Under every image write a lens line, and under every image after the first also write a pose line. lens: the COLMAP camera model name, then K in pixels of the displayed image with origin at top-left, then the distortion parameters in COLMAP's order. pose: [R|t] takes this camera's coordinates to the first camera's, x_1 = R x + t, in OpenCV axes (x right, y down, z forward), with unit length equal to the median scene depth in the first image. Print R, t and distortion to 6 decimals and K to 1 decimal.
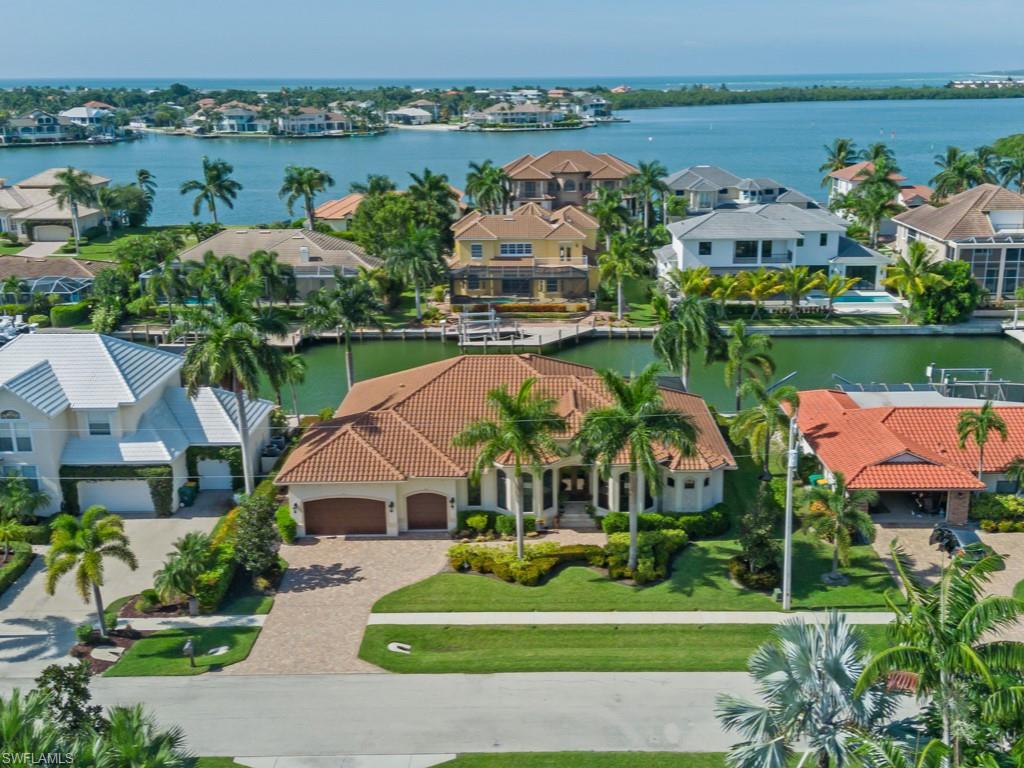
lens RADIAL K [[1025.8, 0, 512.0], [0, 1025.8, 384.0], [0, 0, 1]] dist [0.110732, -0.160511]
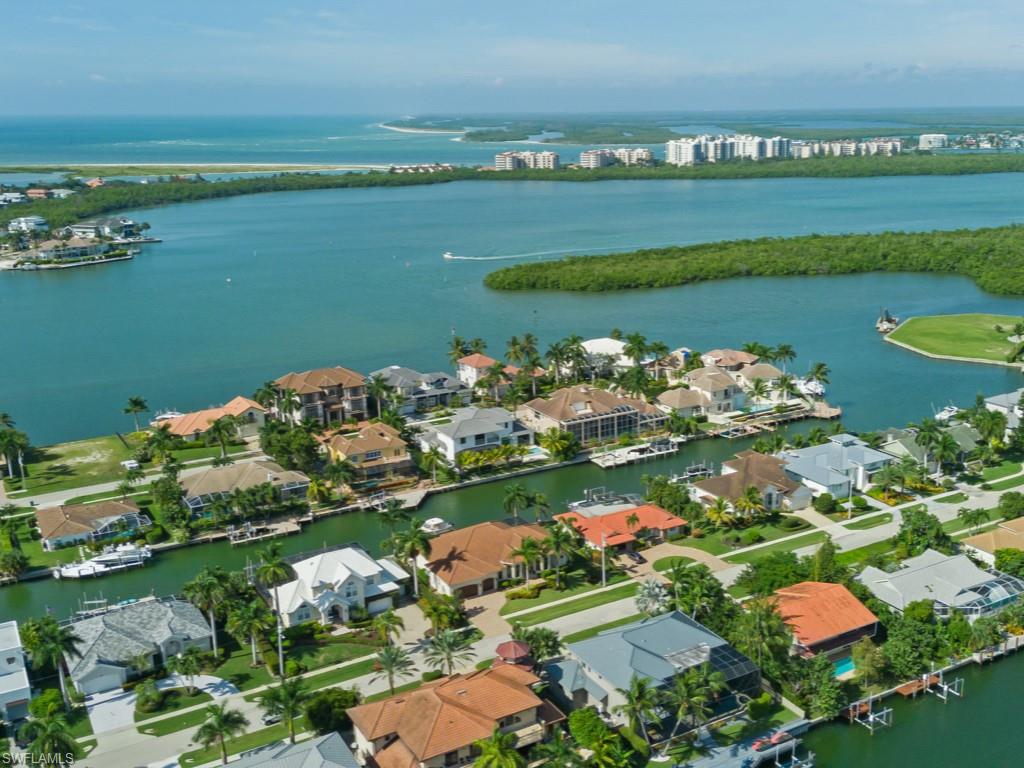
lens RADIAL K [[1025.8, 0, 512.0], [0, 1025.8, 384.0], [0, 0, 1]] dist [0.110732, -0.160511]
pose [[0.867774, -0.132322, 0.479020, -0.735722], [0.155620, 0.987775, -0.009059, -0.220597], [-0.471965, 0.082406, 0.877757, -0.911883]]
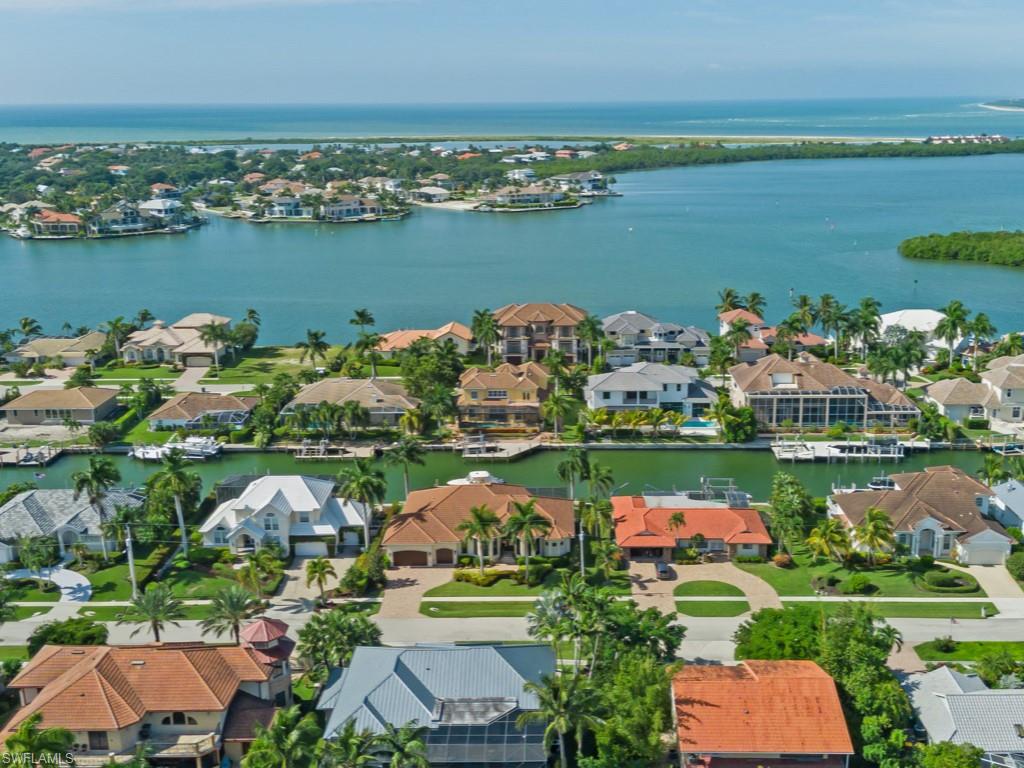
lens RADIAL K [[1009.6, 0, 515.4], [0, 1009.6, 352.5], [0, 0, 1]] dist [0.101936, -0.159525]
pose [[0.999918, -0.001550, -0.012716, 0.059404], [0.000839, 0.998447, -0.055701, -0.114496], [0.012782, 0.055685, 0.998367, -0.725704]]
